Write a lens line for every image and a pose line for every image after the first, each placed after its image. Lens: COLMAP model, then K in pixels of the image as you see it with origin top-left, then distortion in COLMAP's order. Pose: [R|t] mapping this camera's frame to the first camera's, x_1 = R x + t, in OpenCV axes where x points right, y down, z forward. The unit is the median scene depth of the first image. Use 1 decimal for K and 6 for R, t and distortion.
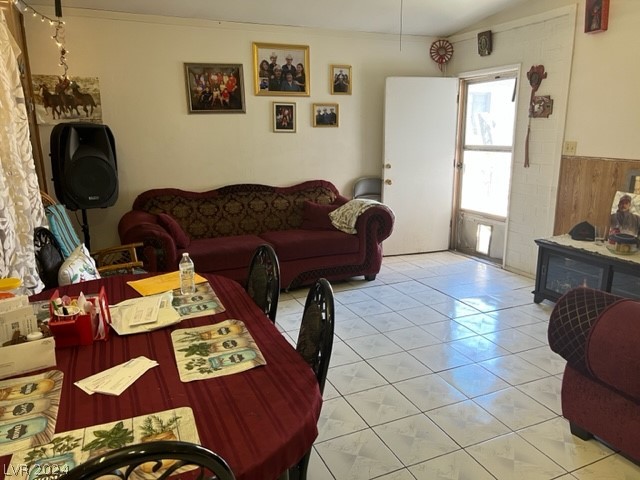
lens RADIAL K [[480.9, 0, 322.9], [0, 480.9, 244.8], [0, 0, 1]] dist [0.048622, -0.071503]
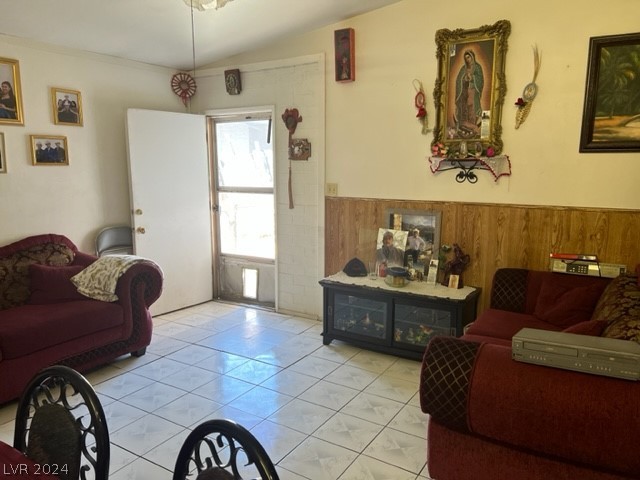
lens RADIAL K [[480.9, 0, 323.7], [0, 480.9, 242.1], [0, 0, 1]] dist [0.048622, -0.071503]
pose [[0.826151, -0.079249, 0.557847, -0.078205], [0.122853, 0.991574, -0.041076, -0.040034], [-0.549892, 0.102468, 0.828926, 0.140960]]
